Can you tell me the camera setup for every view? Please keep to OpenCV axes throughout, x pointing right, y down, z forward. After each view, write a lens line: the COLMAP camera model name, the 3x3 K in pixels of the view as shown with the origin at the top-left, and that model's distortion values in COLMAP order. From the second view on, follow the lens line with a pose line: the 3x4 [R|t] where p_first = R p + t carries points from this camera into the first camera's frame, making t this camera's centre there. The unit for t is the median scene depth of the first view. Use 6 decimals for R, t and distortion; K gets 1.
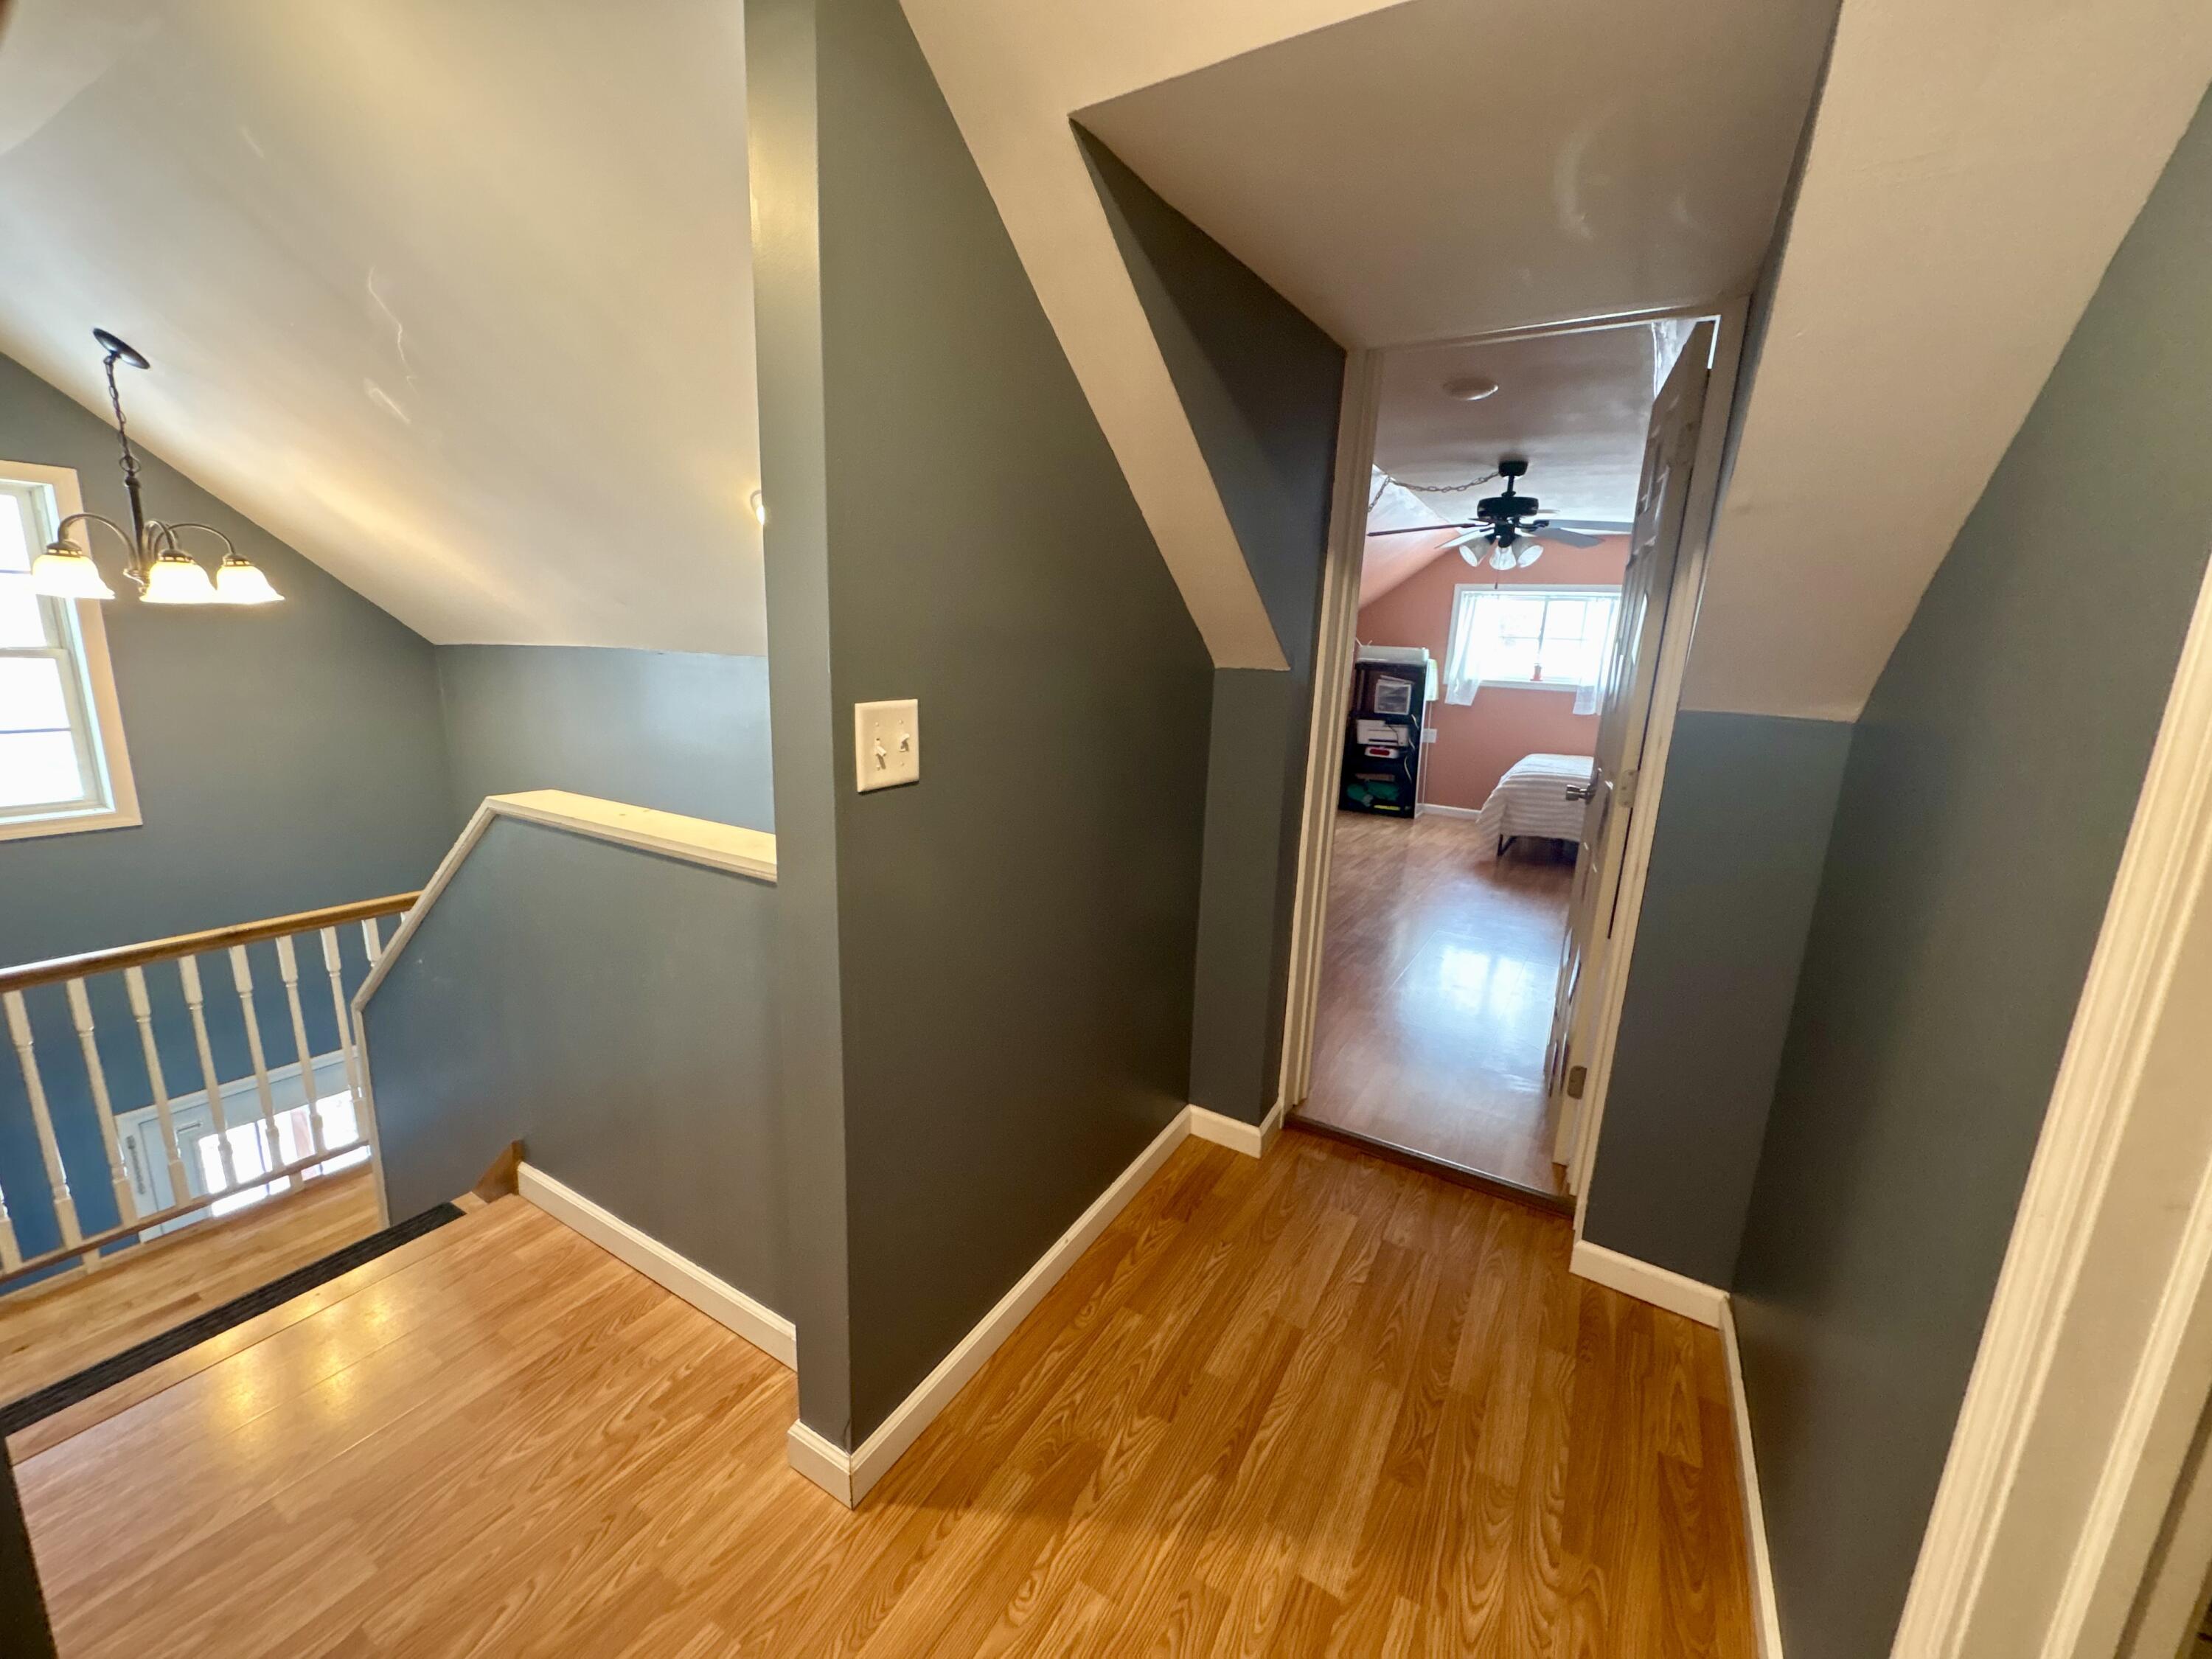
lens RADIAL K [[880.6, 0, 1107.0], [0, 880.6, 828.4], [0, 0, 1]] dist [-0.000777, 0.000463]
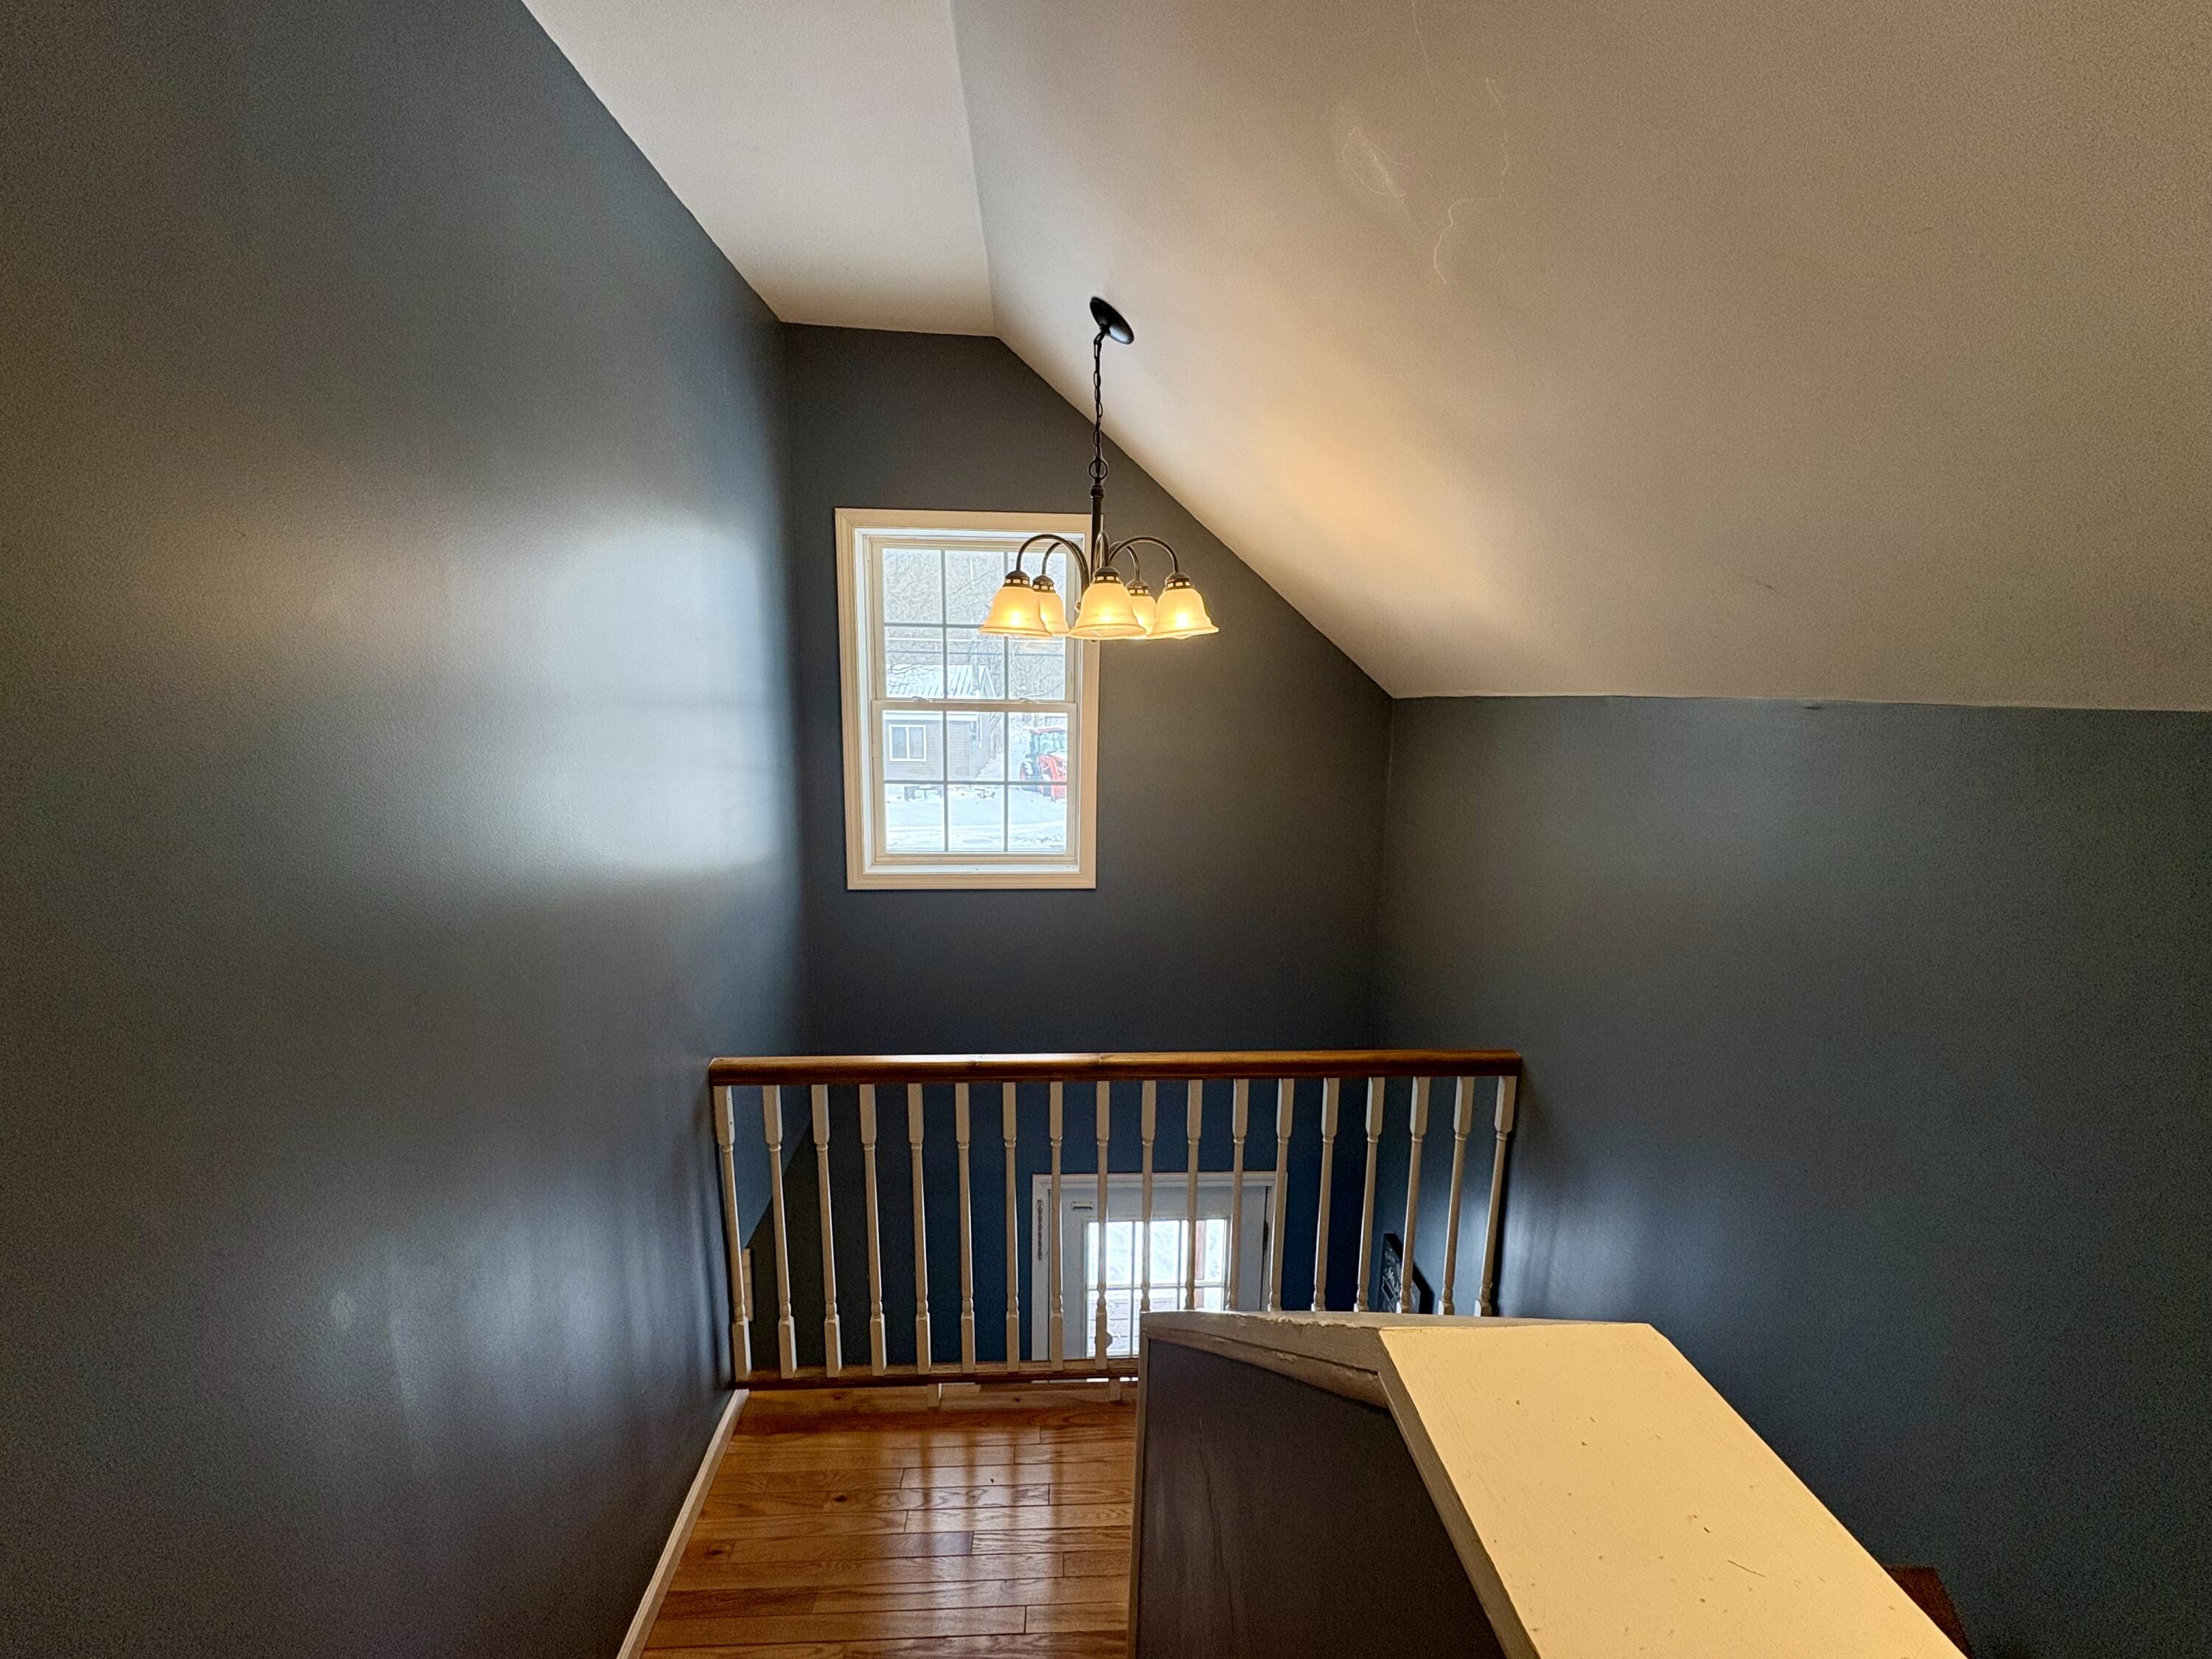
lens RADIAL K [[880.6, 0, 1107.0], [0, 880.6, 828.4], [0, 0, 1]] dist [-0.000777, 0.000463]
pose [[0.568615, 0.115131, -0.814507, -0.414656], [-0.165880, 0.985865, 0.023550, -0.112702], [0.805705, 0.121720, 0.579676, 0.573708]]
